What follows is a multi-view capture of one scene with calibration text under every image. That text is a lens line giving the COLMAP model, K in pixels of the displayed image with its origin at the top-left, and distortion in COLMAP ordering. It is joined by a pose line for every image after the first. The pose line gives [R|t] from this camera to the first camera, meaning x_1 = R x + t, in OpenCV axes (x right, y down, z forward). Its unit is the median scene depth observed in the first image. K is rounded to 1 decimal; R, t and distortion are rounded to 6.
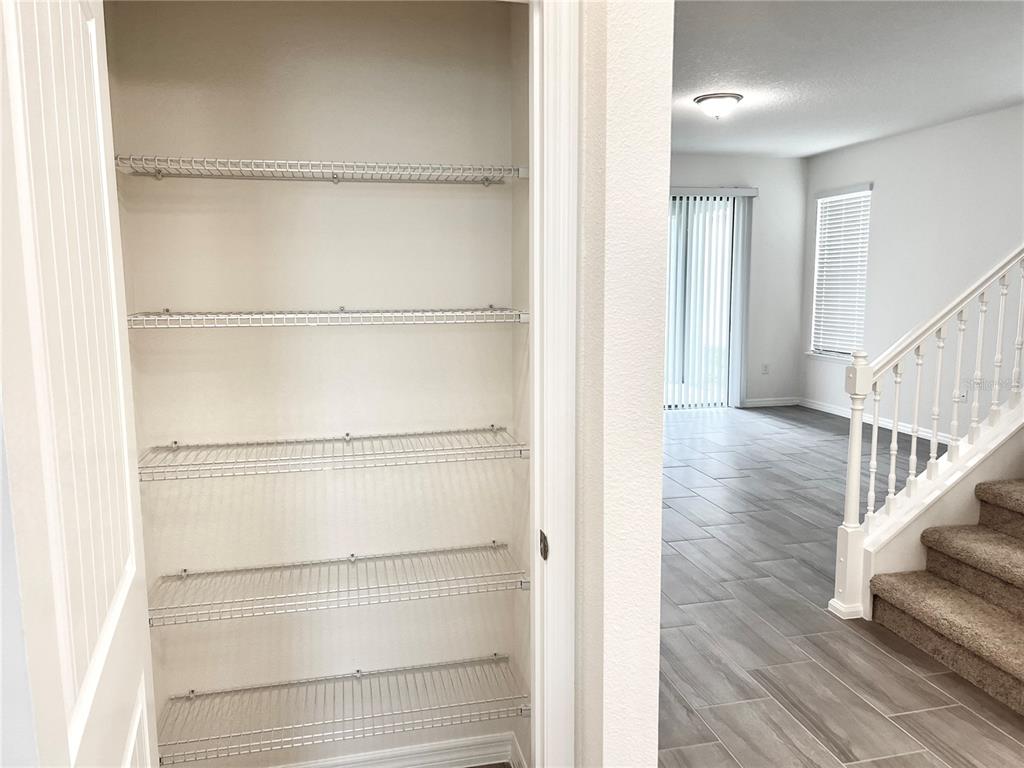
lens RADIAL K [[777.6, 0, 510.2], [0, 777.6, 376.6], [0, 0, 1]] dist [0.050389, -0.050213]
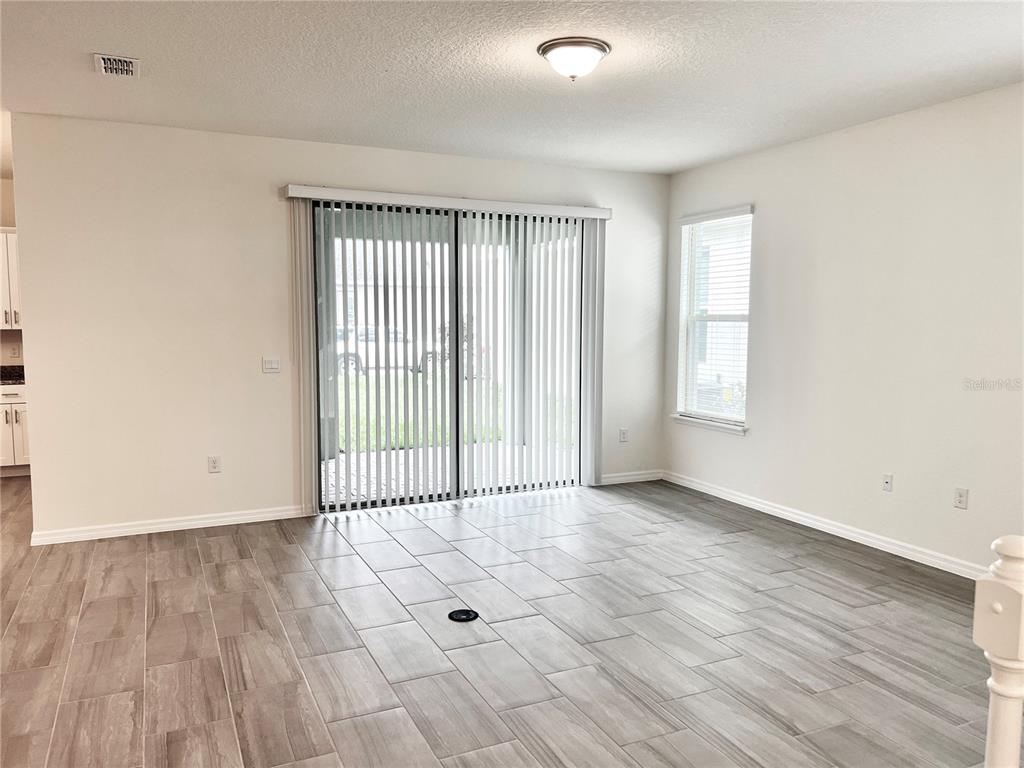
lens RADIAL K [[777.6, 0, 511.1], [0, 777.6, 388.8], [0, 0, 1]] dist [0.050389, -0.050213]
pose [[0.977527, -0.016134, 0.210194, 0.050623], [0.022853, 0.999301, -0.029576, -0.039997], [-0.209570, 0.033715, 0.977212, 0.260705]]
